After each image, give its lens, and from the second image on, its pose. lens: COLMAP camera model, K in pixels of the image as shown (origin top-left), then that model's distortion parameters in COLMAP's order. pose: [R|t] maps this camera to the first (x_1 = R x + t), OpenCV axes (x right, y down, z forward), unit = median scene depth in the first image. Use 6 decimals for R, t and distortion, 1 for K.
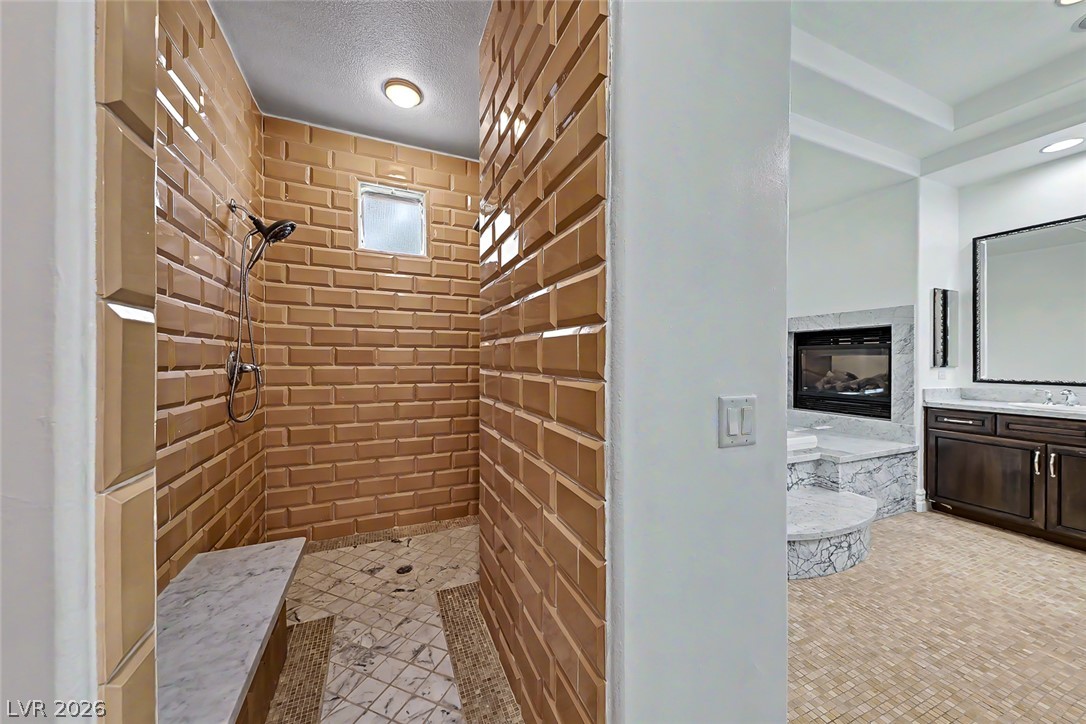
lens RADIAL K [[376.3, 0, 543.7], [0, 376.3, 360.1], [0, 0, 1]] dist [-0.001492, -0.001674]
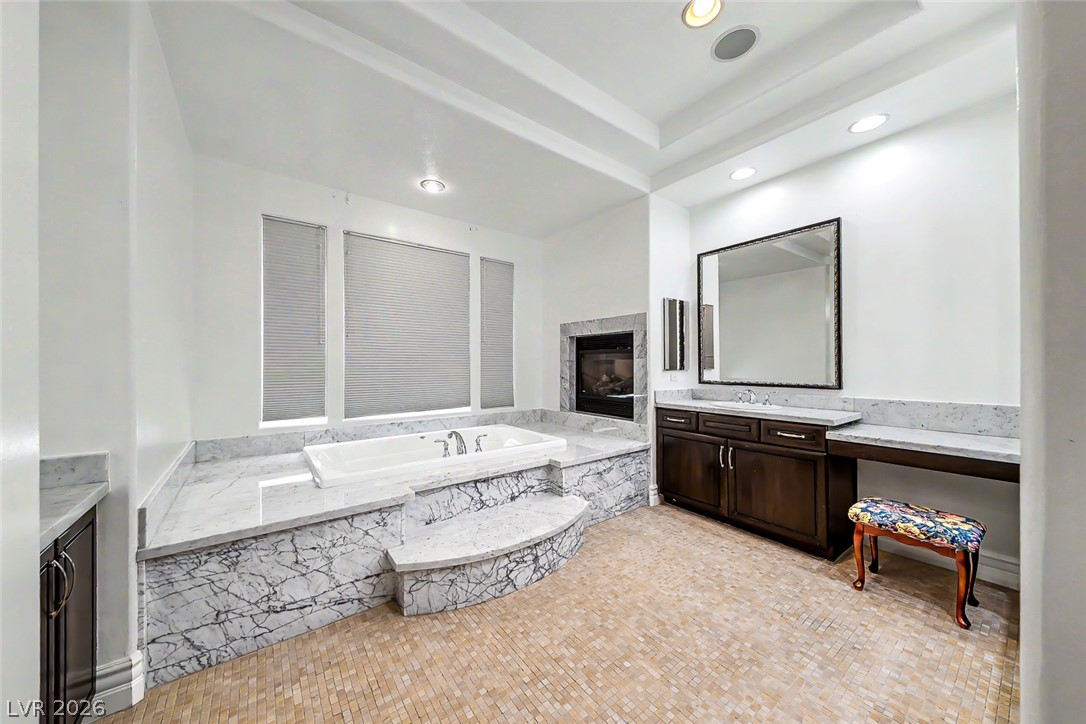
lens RADIAL K [[376.3, 0, 519.1], [0, 376.3, 360.9], [0, 0, 1]] dist [-0.001492, -0.001674]
pose [[0.967666, -0.000495, 0.252236, 0.381419], [0.003071, 0.999947, -0.009821, 0.001013], [-0.252218, 0.010278, 0.967616, 0.056893]]
